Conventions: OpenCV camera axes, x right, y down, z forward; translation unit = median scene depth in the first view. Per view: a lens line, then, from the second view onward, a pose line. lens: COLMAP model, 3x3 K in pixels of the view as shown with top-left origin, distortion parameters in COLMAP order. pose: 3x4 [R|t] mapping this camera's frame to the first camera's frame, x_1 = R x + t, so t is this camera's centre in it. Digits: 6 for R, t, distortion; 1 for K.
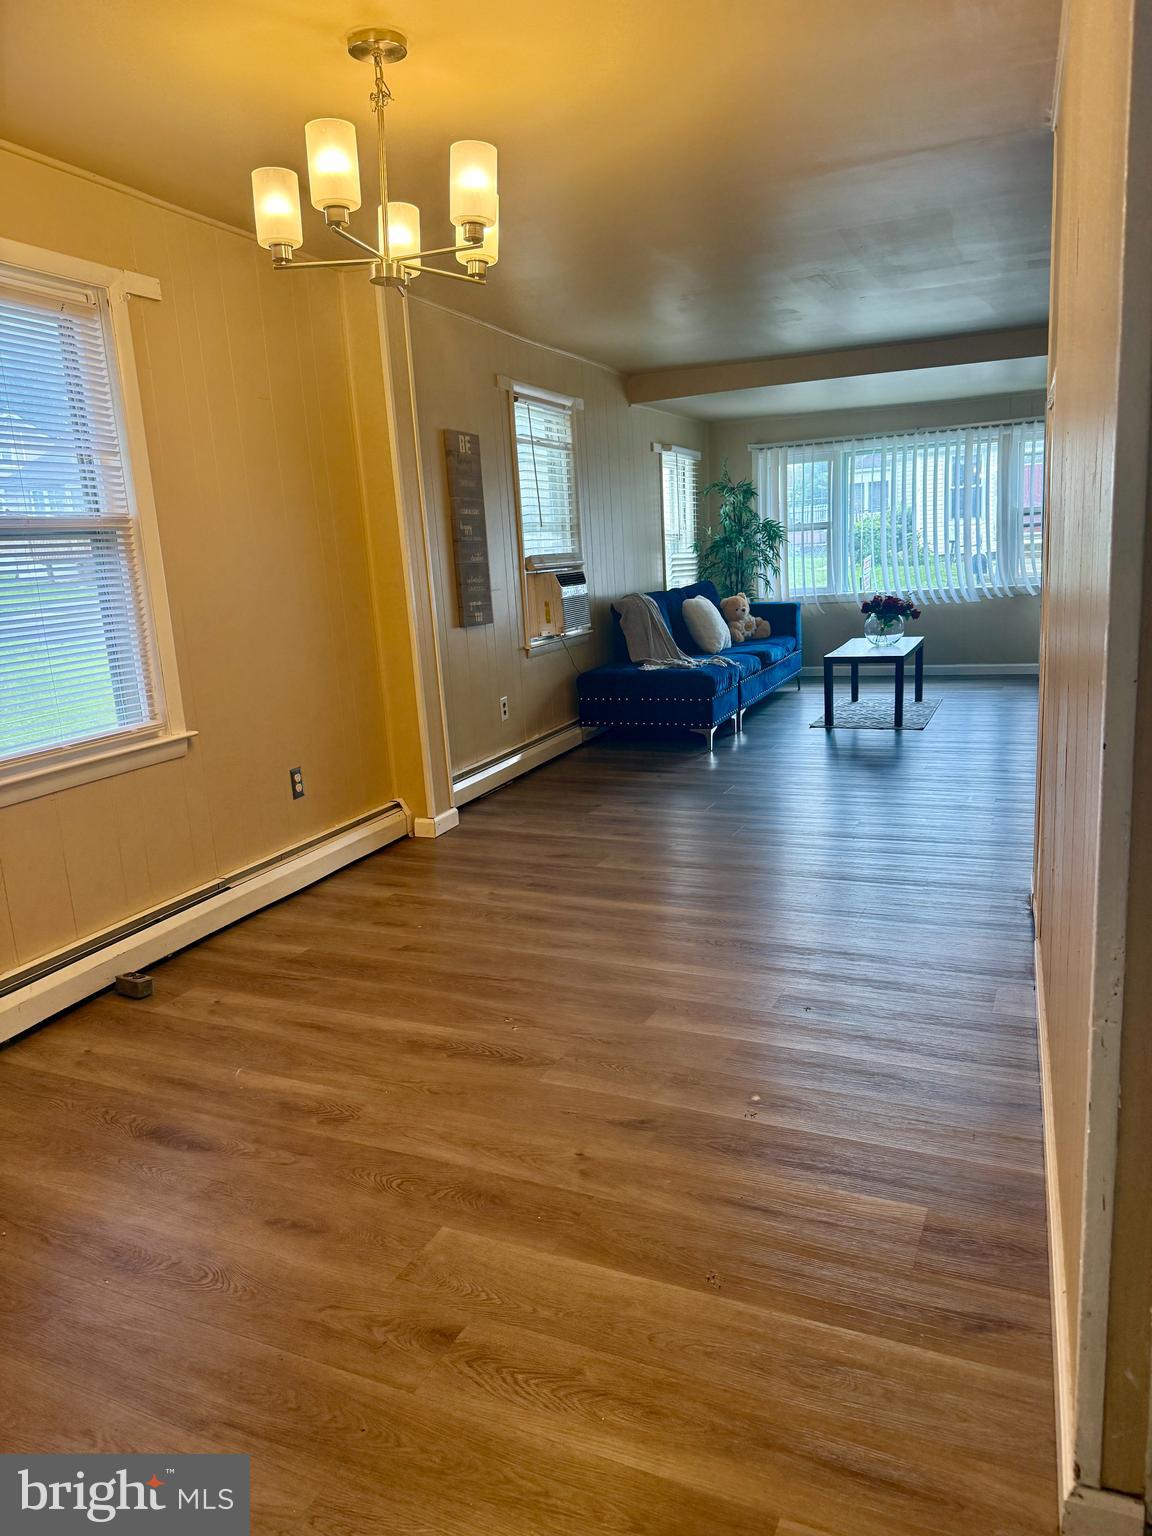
lens RADIAL K [[1087.8, 0, 571.0], [0, 1087.8, 764.7], [0, 0, 1]] dist [0.026331, -0.032580]
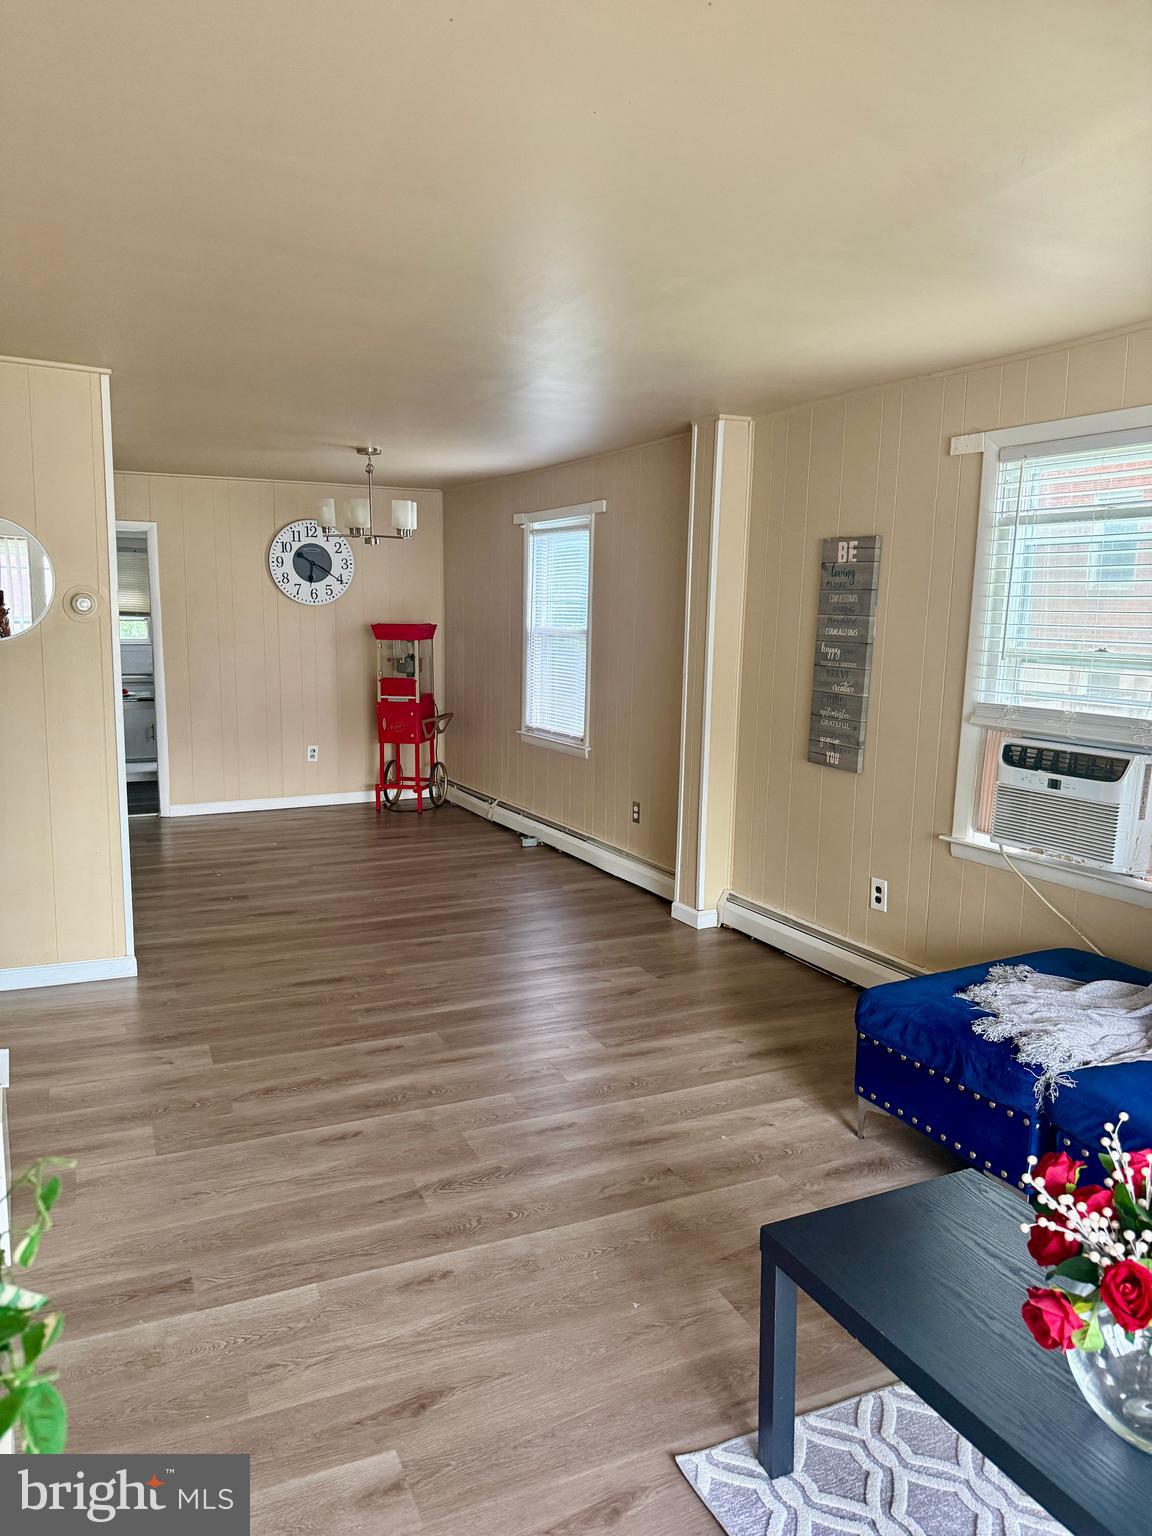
lens RADIAL K [[1087.8, 0, 568.2], [0, 1087.8, 770.5], [0, 0, 1]] dist [0.026331, -0.032580]
pose [[-0.649050, 0.142254, -0.747327, 0.539463], [-0.146333, 0.940670, 0.306146, -0.285680], [0.746539, 0.308063, -0.589726, 1.095579]]
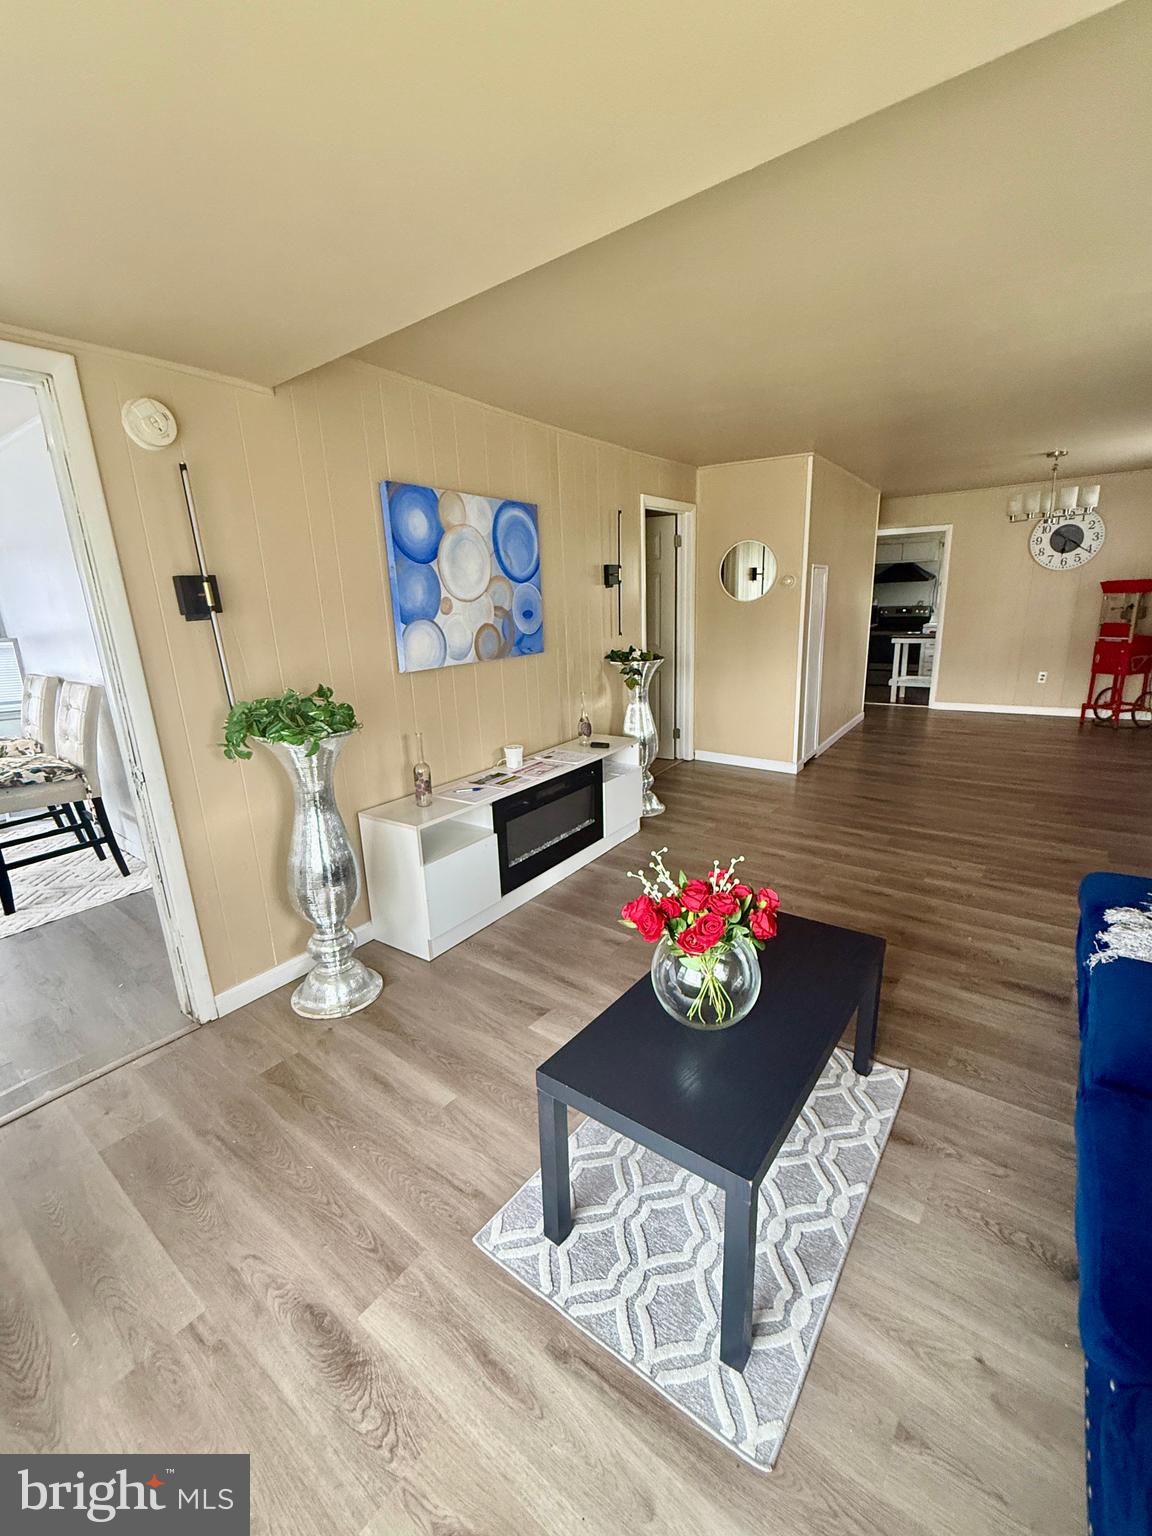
lens RADIAL K [[650.5, 0, 567.2], [0, 650.5, 773.7], [0, 0, 1]] dist [-0.003994, 0.000546]
pose [[-0.967813, 0.015693, 0.251179, -0.355854], [0.128495, 0.888976, 0.439558, -0.358291], [-0.216394, 0.457686, -0.862379, 1.778459]]
